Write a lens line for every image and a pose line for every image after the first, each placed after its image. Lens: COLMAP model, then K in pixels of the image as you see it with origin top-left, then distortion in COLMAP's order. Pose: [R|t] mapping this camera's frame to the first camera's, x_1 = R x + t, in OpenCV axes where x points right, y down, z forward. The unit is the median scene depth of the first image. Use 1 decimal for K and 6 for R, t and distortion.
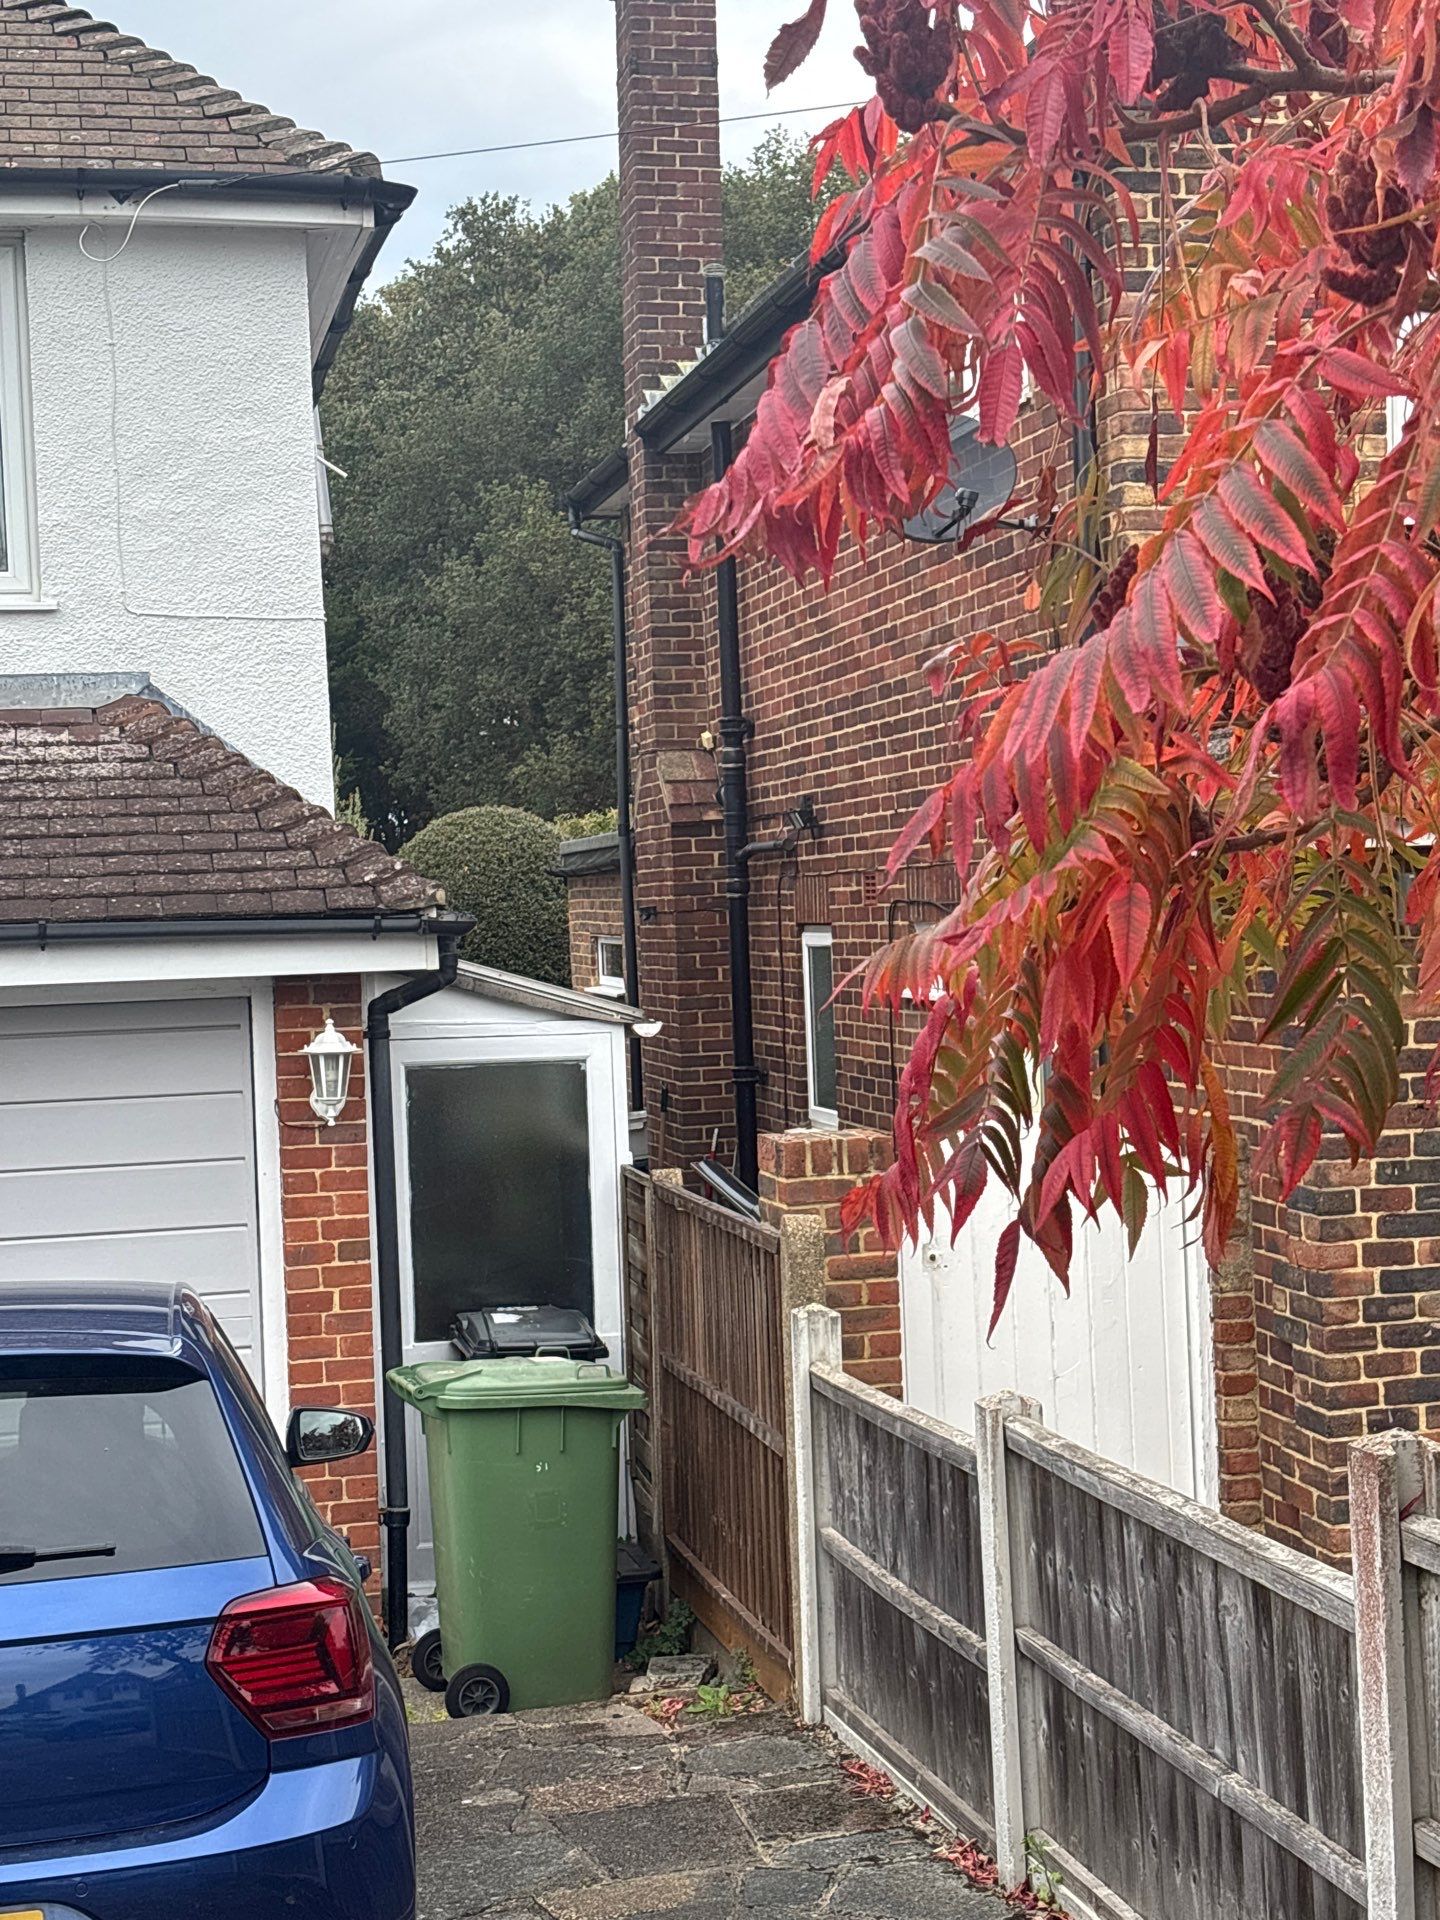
lens RADIAL K [[2960.3, 0, 772.5], [0, 2960.3, 960.8], [0, 0, 1]] dist [0.147738, -0.000477]
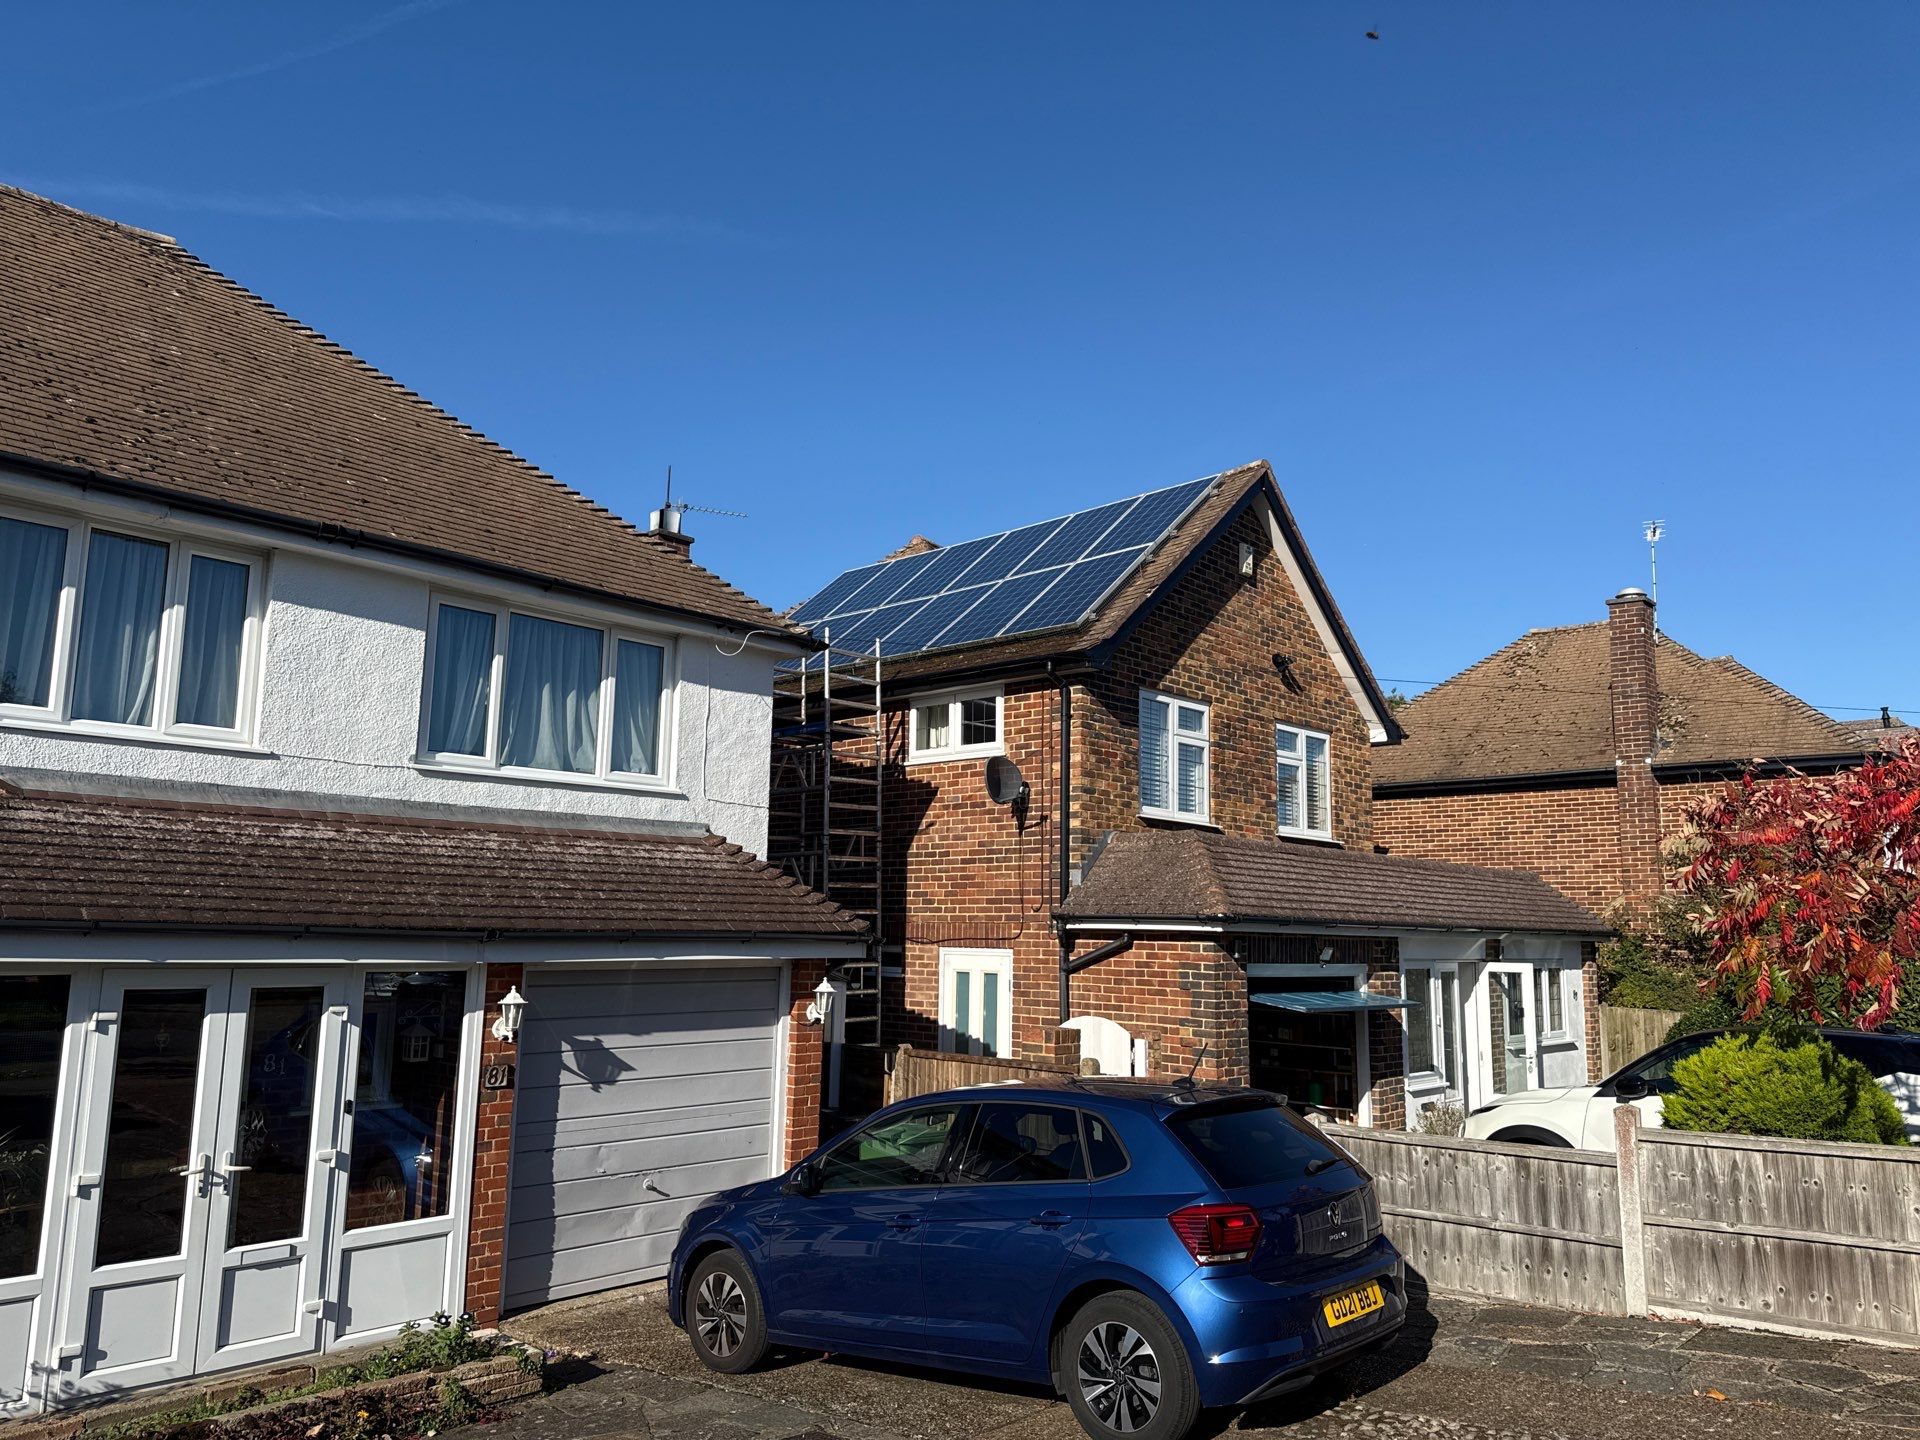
lens RADIAL K [[1356.1, 0, 960.0], [0, 1356.1, 720.0], [0, 0, 1]] dist [0.094801, -0.137309]
pose [[0.822615, 0.137688, 0.551676, -0.676729], [-0.034853, 0.980624, -0.192776, 0.022975], [-0.567529, 0.139353, 0.811475, 0.012027]]
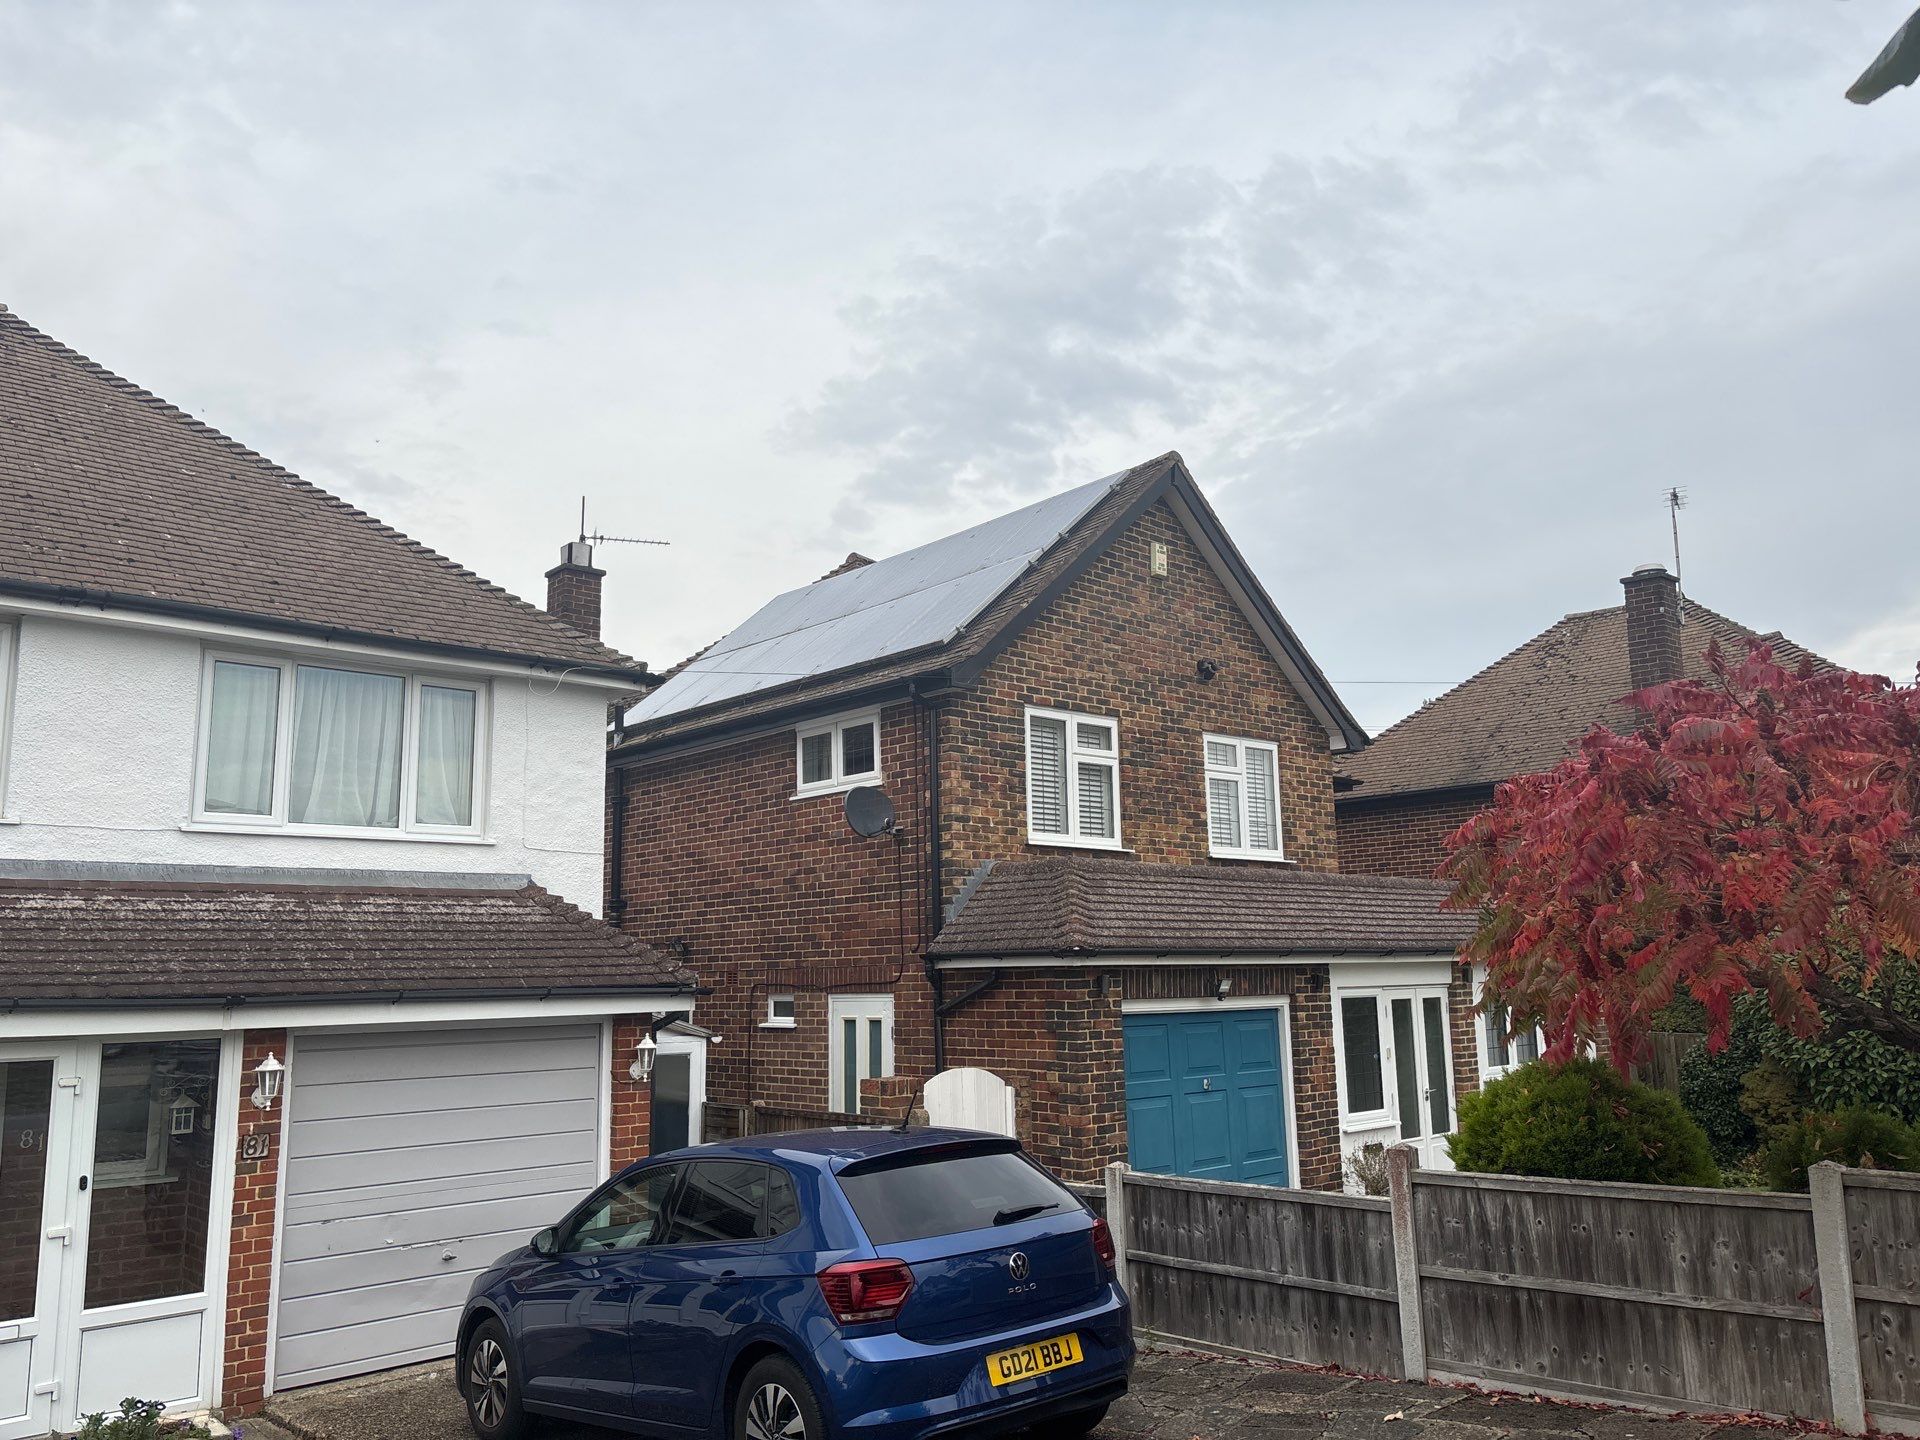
lens RADIAL K [[1460.2, 0, 956.7], [0, 1460.2, 713.6], [0, 0, 1]] dist [0.109473, -0.179468]
pose [[0.872165, 0.105253, 0.477755, -0.490322], [-0.001607, 0.977192, -0.212349, 0.019323], [-0.489209, 0.184436, 0.852442, -0.115571]]
